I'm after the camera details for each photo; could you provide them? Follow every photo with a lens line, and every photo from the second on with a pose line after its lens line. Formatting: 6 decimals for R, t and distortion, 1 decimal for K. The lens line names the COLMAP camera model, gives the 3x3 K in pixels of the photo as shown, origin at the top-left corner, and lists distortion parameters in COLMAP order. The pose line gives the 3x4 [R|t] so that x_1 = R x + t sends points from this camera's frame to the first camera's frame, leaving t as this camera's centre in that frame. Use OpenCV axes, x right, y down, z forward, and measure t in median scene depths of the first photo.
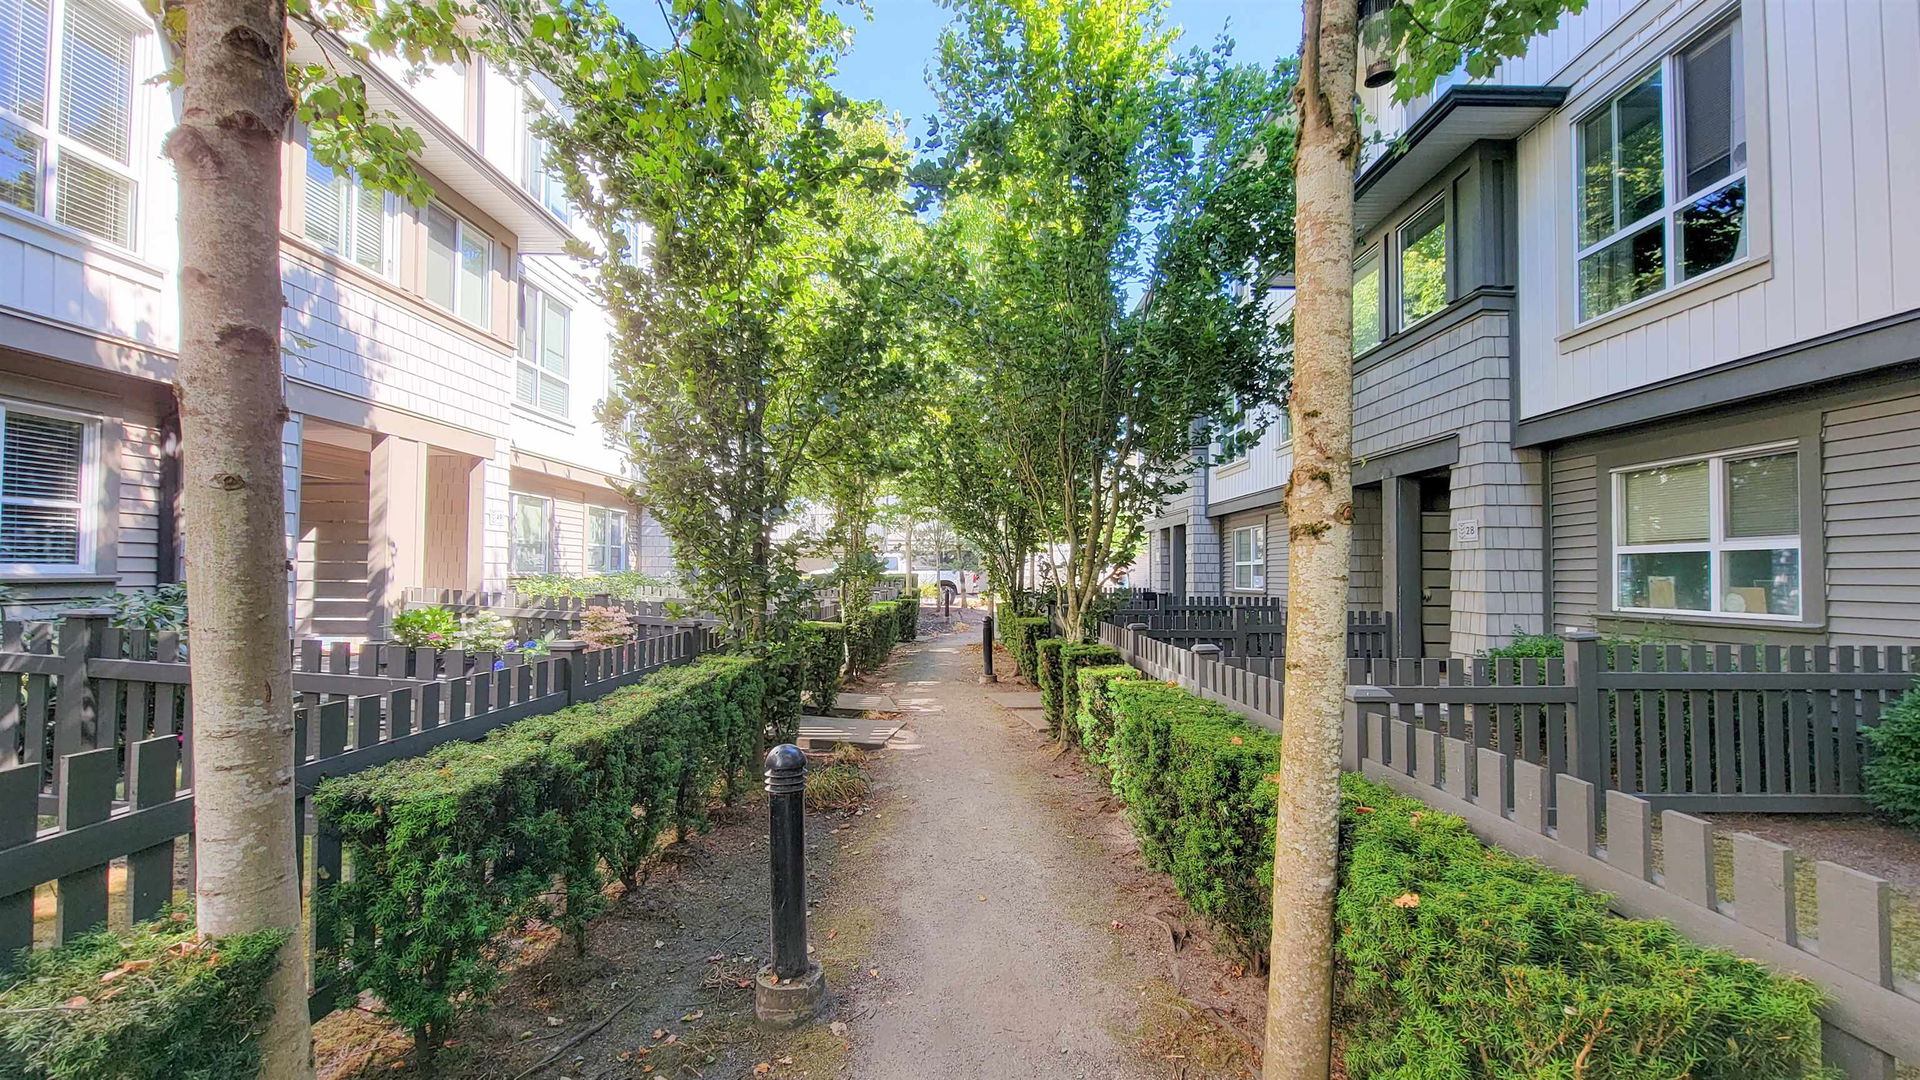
lens RADIAL K [[782.2, 0, 953.0], [0, 782.2, 552.6], [0, 0, 1]] dist [-0.001449, -0.000020]
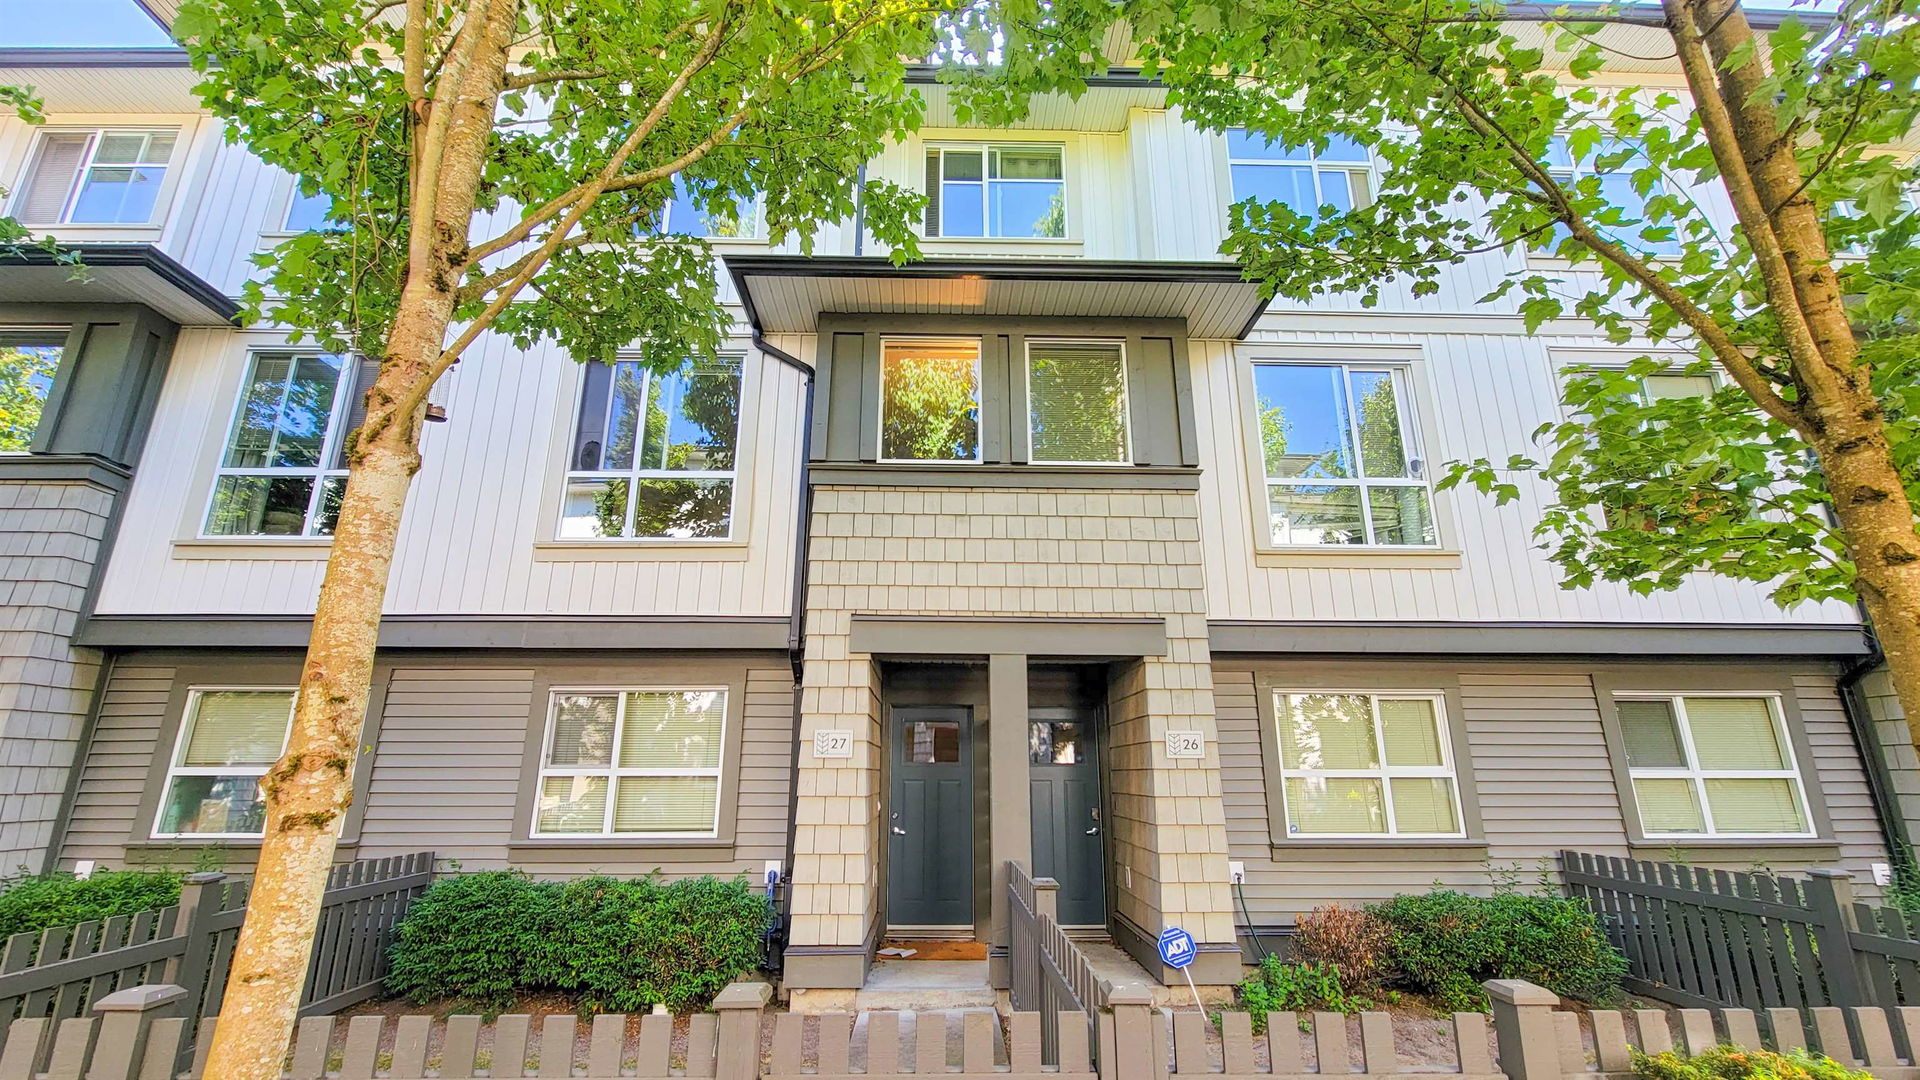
lens RADIAL K [[782.2, 0, 953.0], [0, 782.2, 552.6], [0, 0, 1]] dist [-0.001449, -0.000020]
pose [[-0.026446, 0.264026, 0.964153, -0.175928], [-0.025831, 0.963988, -0.264689, -0.033029], [-0.999316, -0.031905, -0.018674, 0.065438]]
